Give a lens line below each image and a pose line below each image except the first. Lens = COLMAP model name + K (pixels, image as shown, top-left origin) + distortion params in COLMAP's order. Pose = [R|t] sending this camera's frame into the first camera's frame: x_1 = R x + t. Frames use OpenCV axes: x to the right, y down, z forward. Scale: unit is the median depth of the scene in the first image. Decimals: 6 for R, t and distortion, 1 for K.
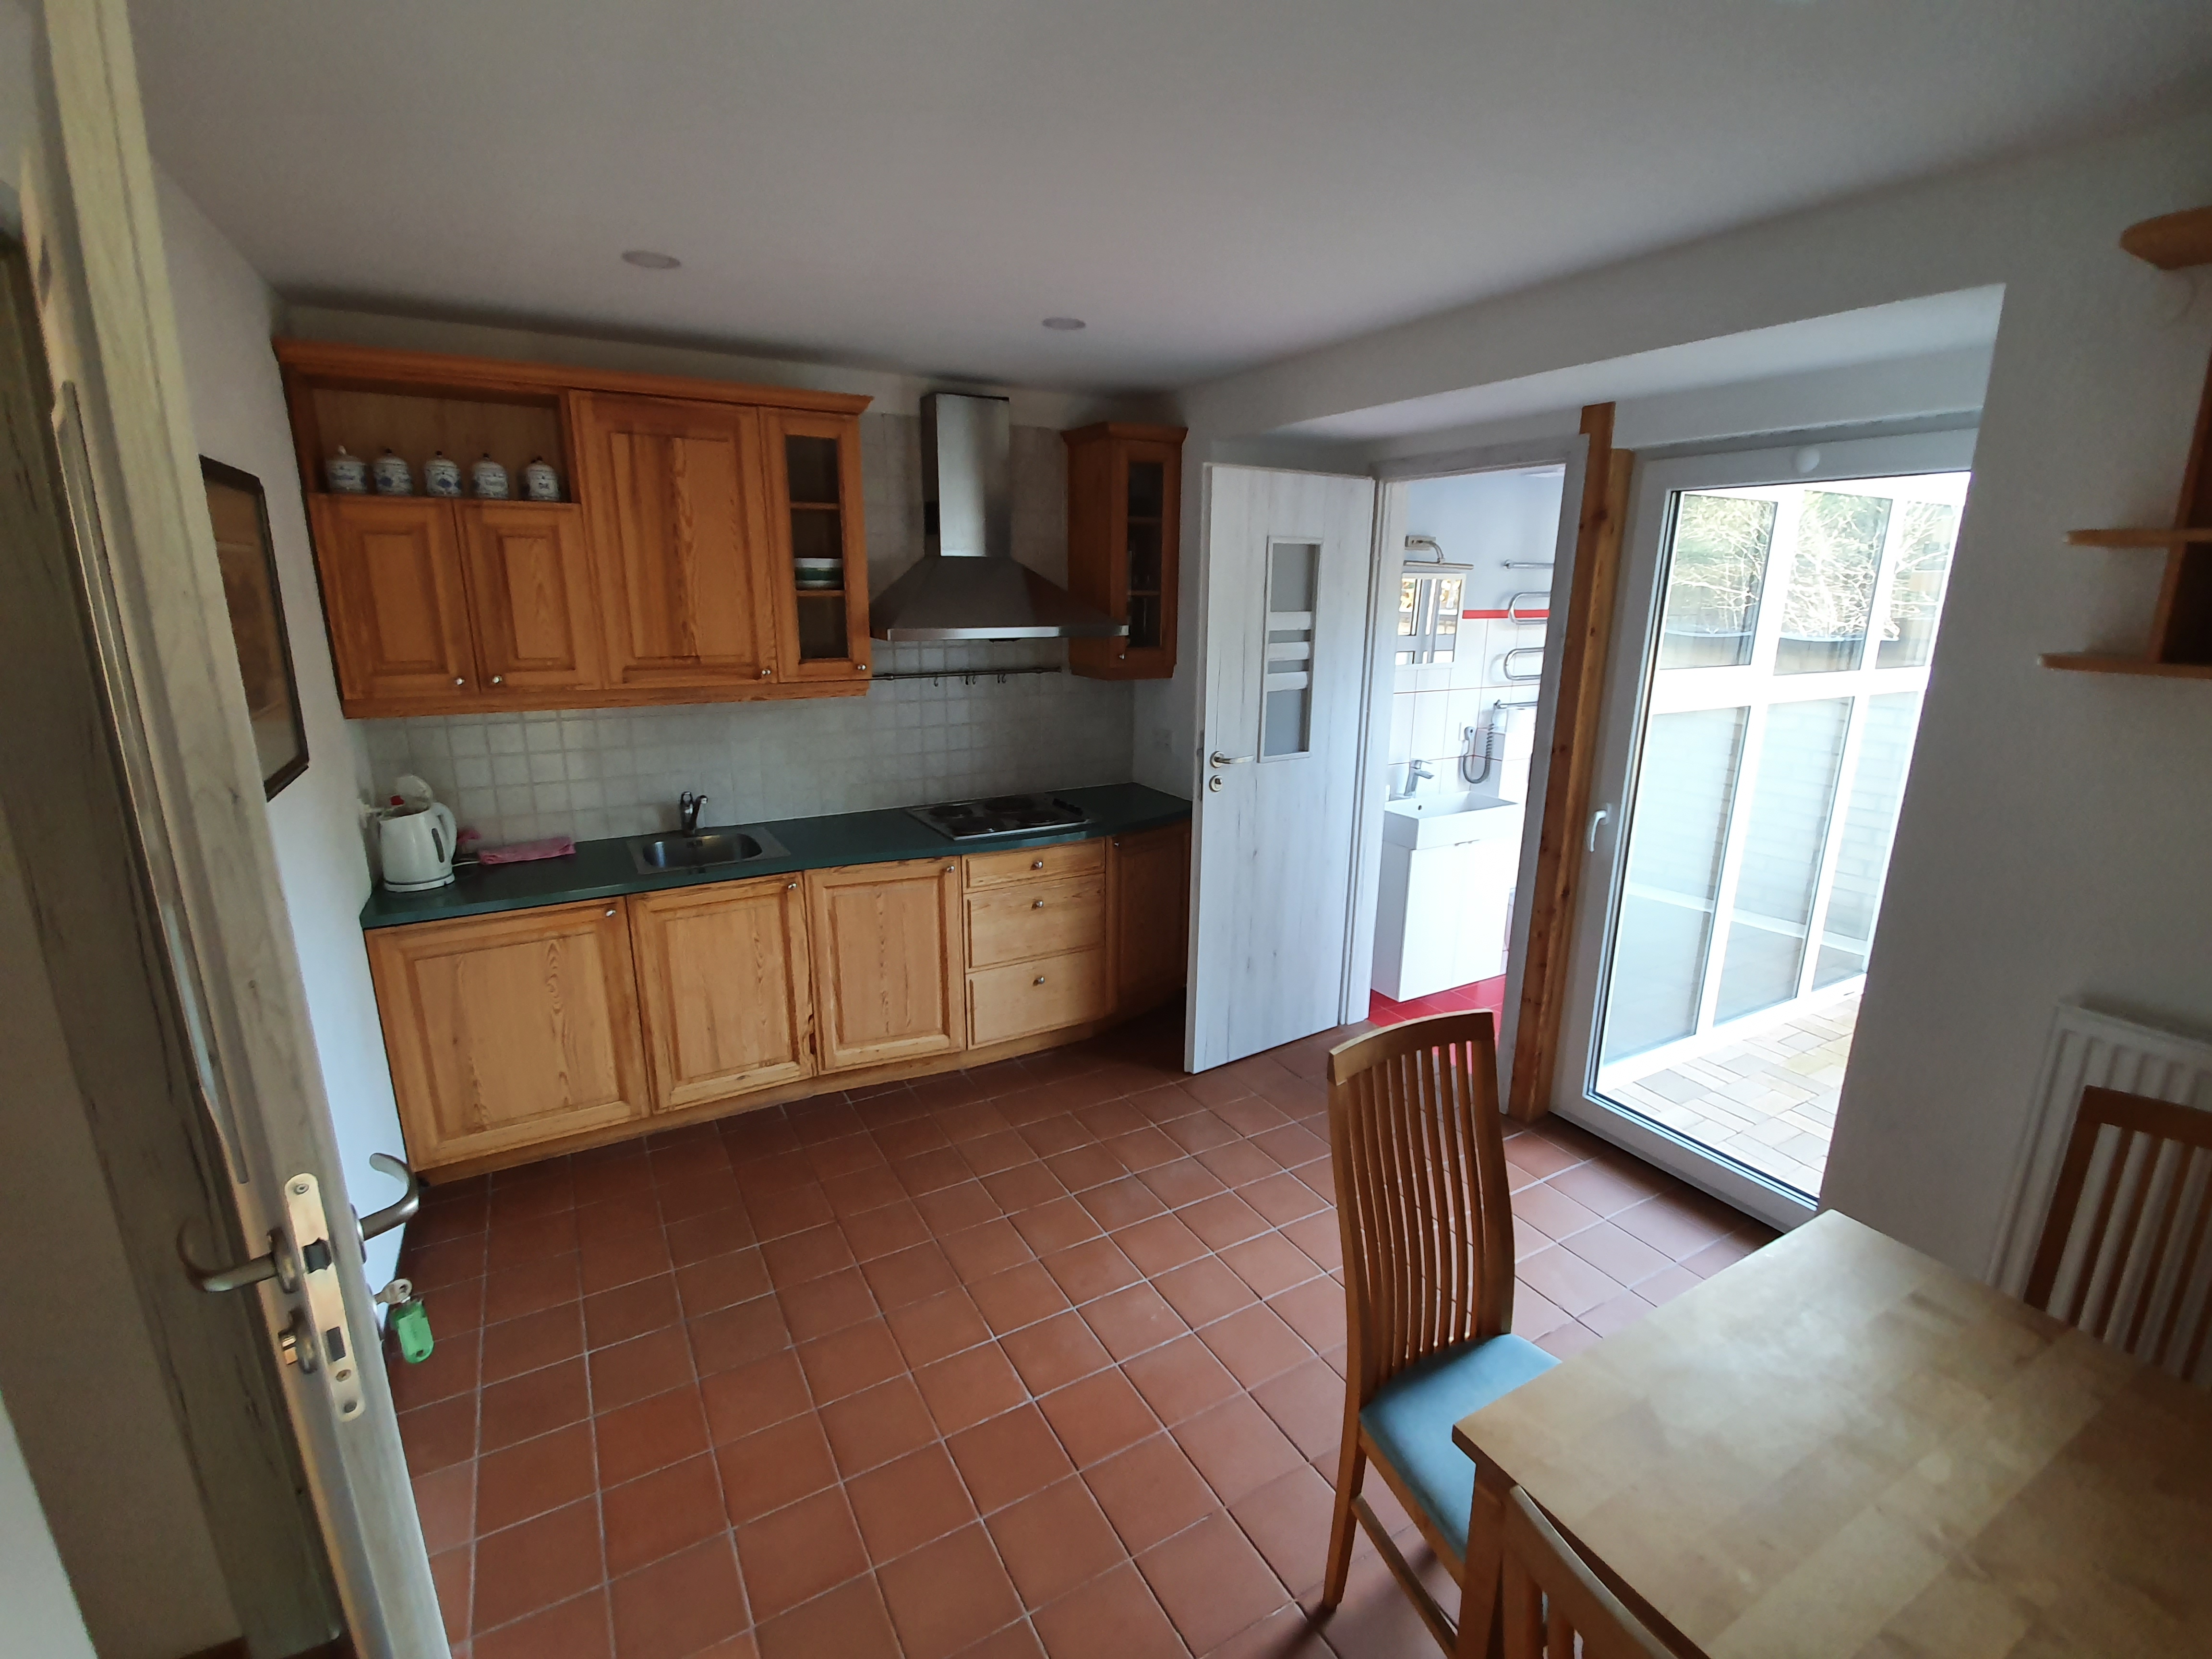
lens RADIAL K [[982.0, 0, 1103.8], [0, 982.0, 831.5], [0, 0, 1]] dist [0.002065, 0.000103]
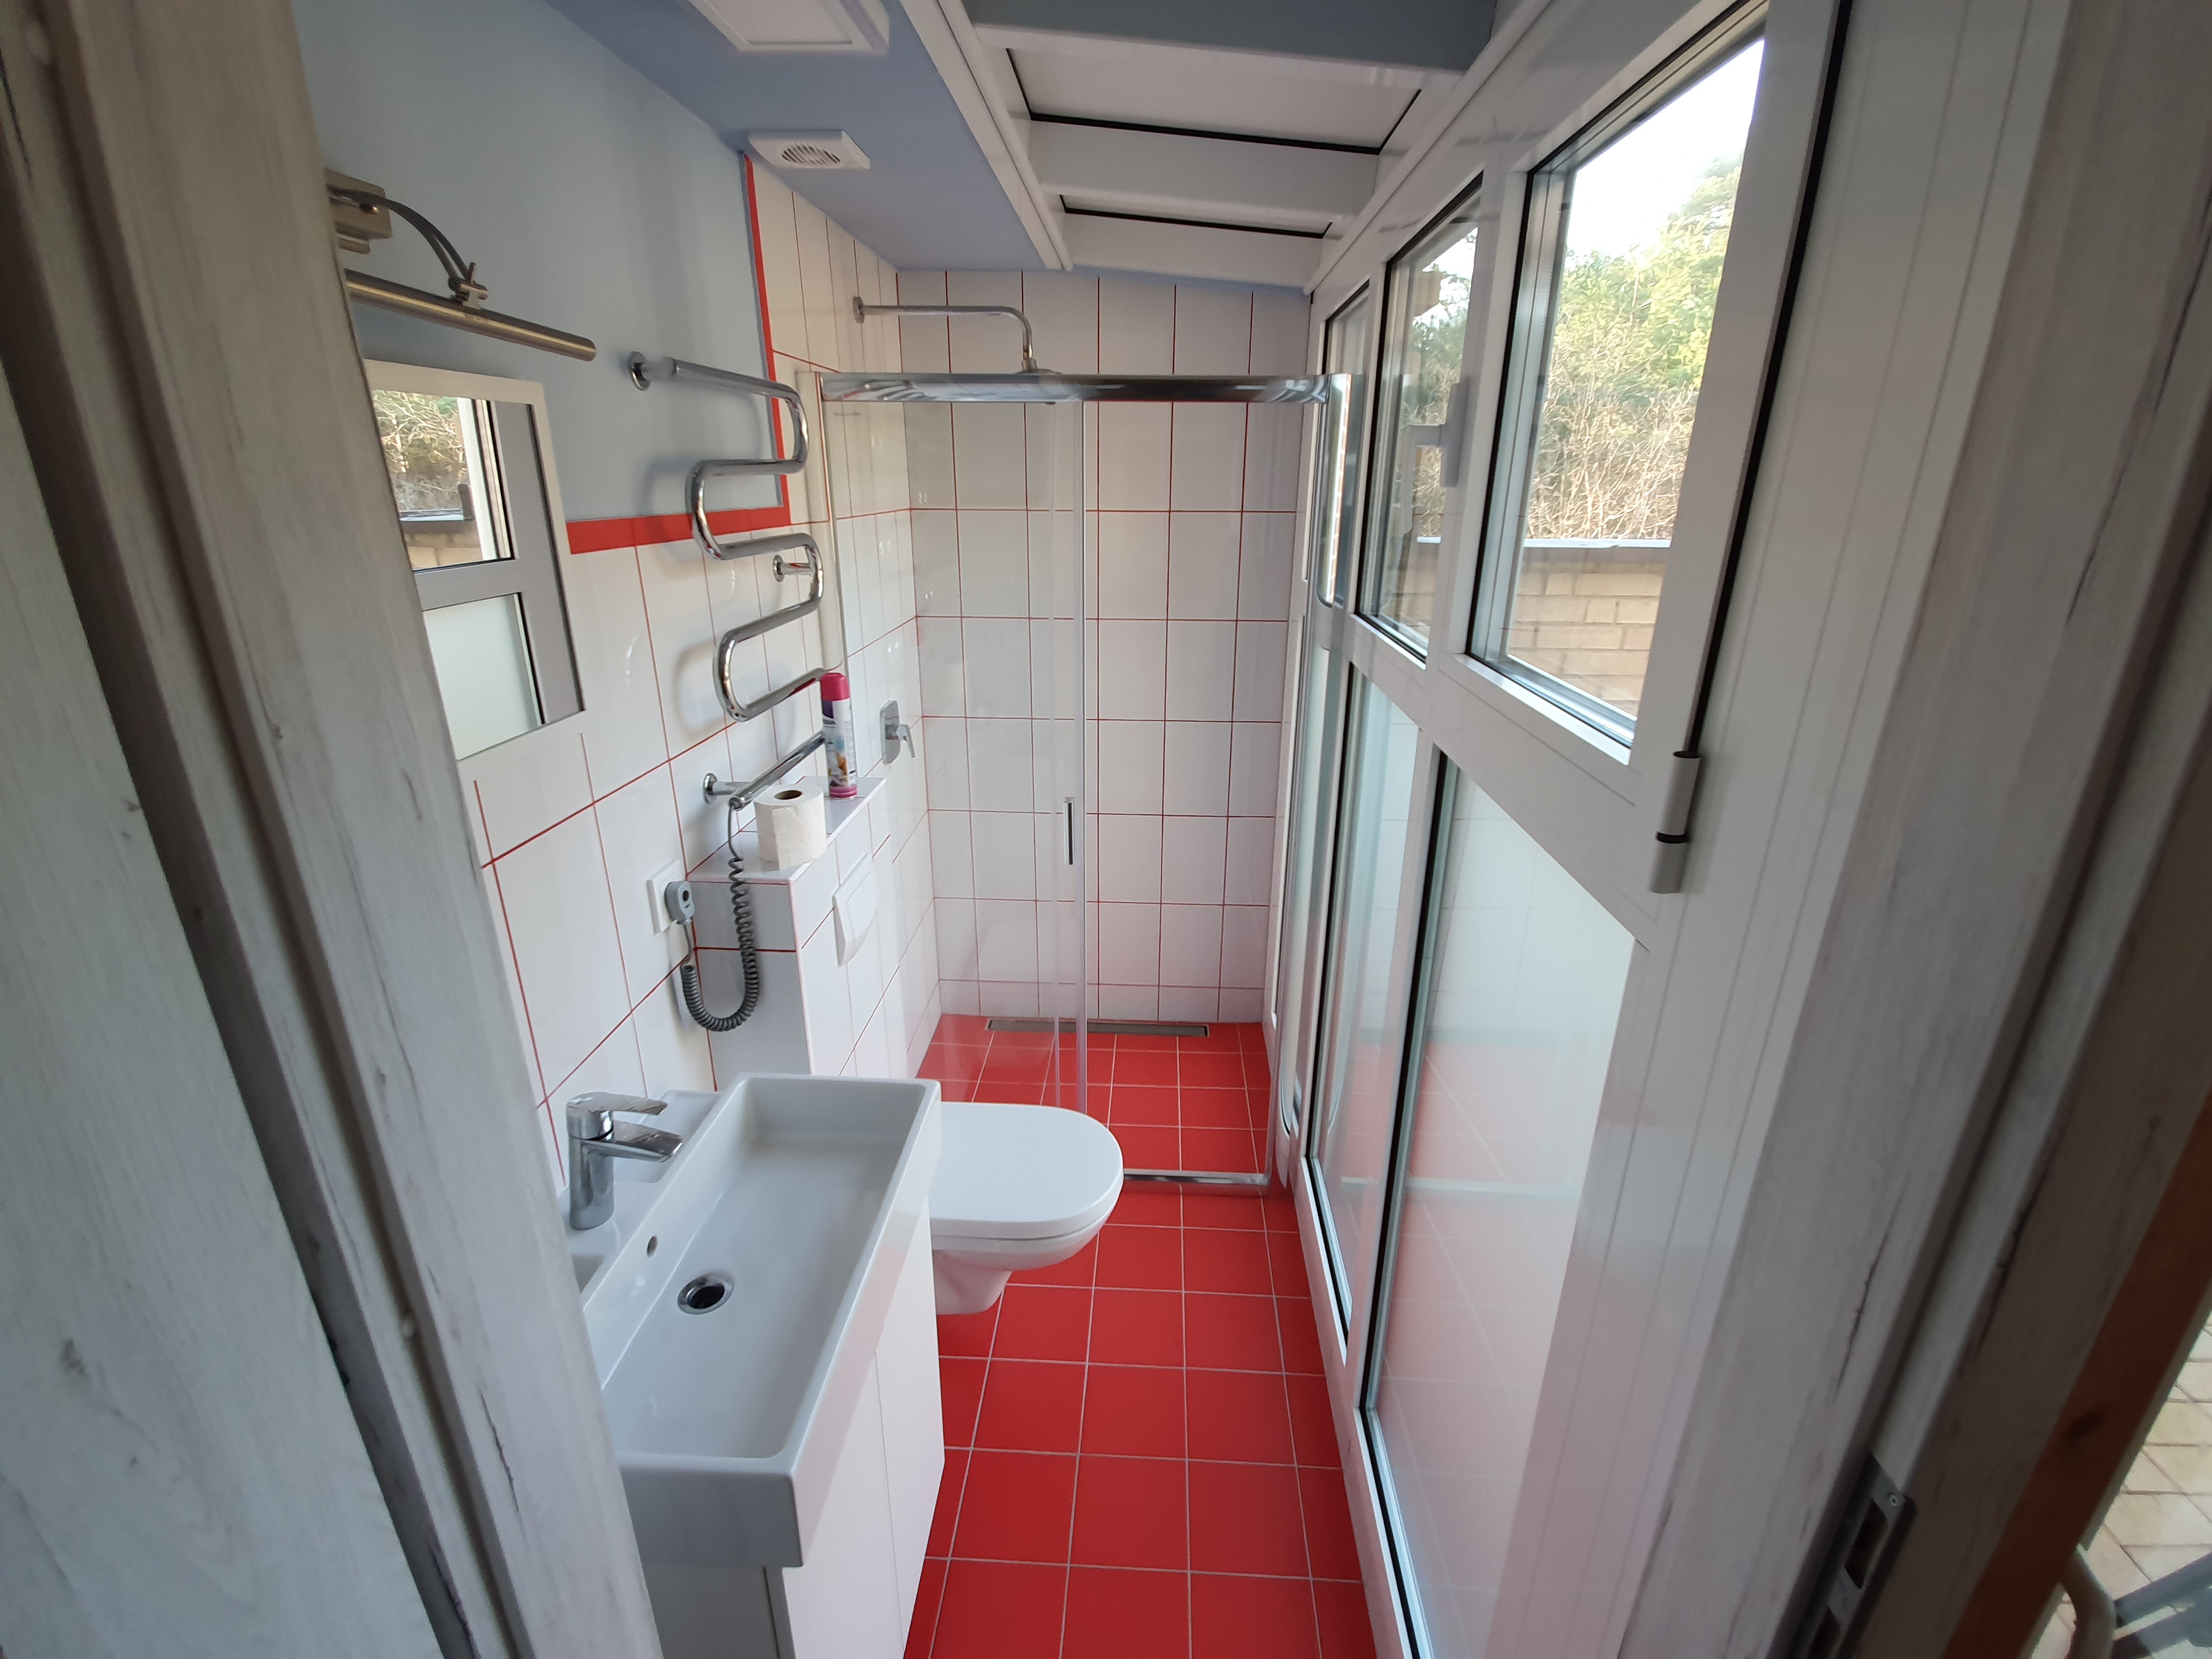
lens RADIAL K [[982.0, 0, 1105.9], [0, 982.0, 830.2], [0, 0, 1]] dist [0.002065, 0.000103]
pose [[0.537606, -0.291217, 0.791311, 0.195747], [0.199080, 0.955772, 0.216489, -0.166786], [-0.819358, 0.041148, 0.571804, 0.695699]]
